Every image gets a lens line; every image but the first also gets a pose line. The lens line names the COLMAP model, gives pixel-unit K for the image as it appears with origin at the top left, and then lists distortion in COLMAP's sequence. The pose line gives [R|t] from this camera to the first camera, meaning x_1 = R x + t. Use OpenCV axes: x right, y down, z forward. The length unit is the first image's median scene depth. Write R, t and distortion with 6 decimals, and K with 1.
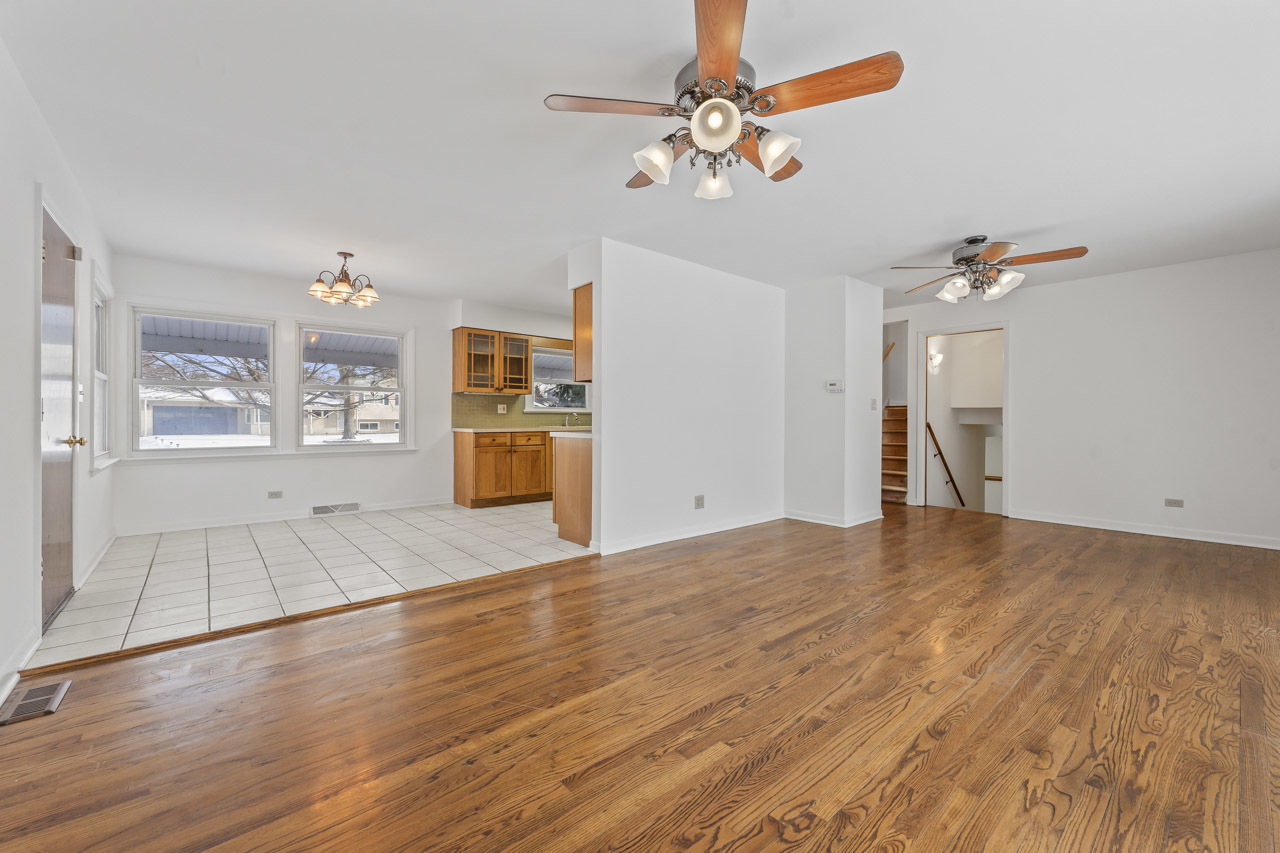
lens RADIAL K [[517.7, 0, 639.2], [0, 517.7, 424.4], [0, 0, 1]] dist [-0.000214, -0.000323]
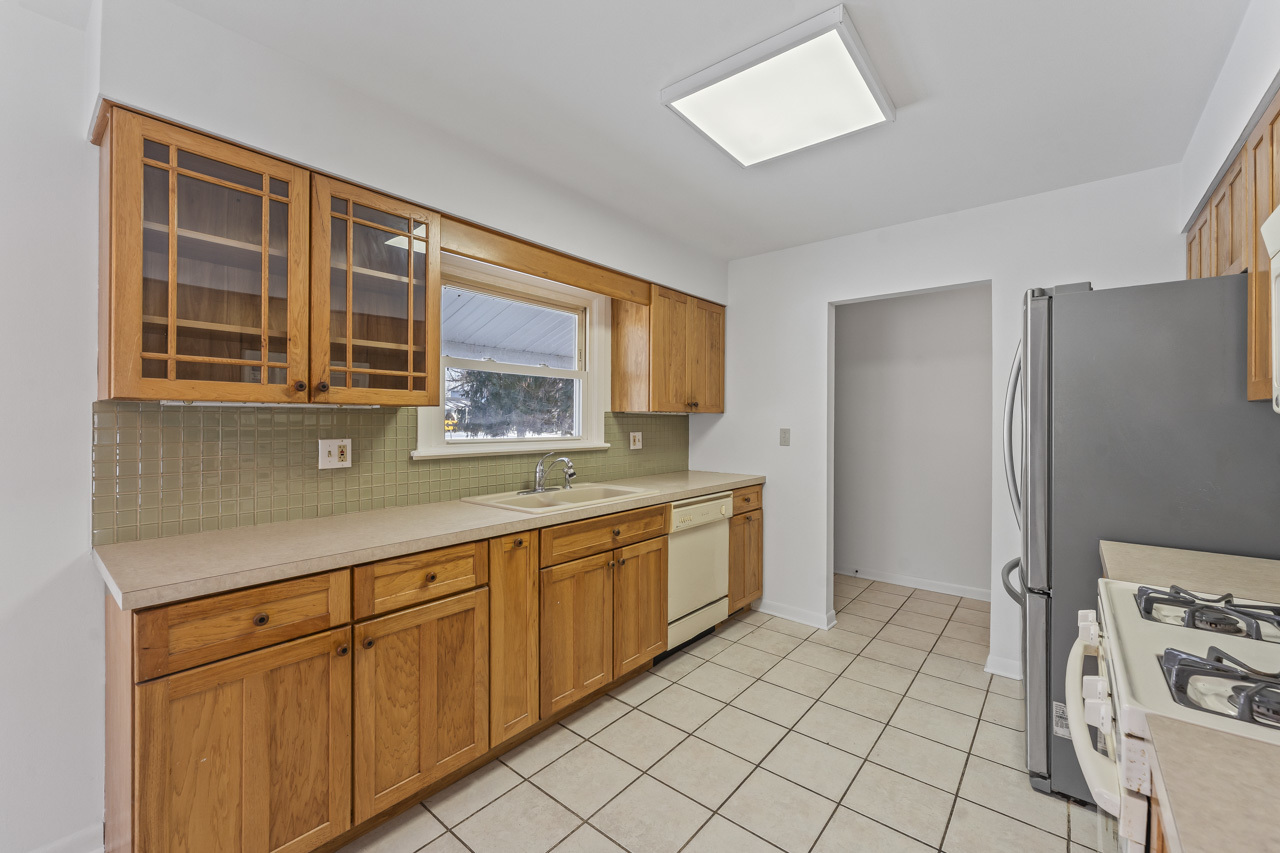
lens RADIAL K [[517.7, 0, 643.4], [0, 517.7, 419.5], [0, 0, 1]] dist [-0.000214, -0.000323]
pose [[0.983288, -0.000583, 0.182057, -0.151333], [0.002104, 0.999964, -0.008161, -0.049368], [-0.182046, 0.008408, 0.983254, 0.708772]]
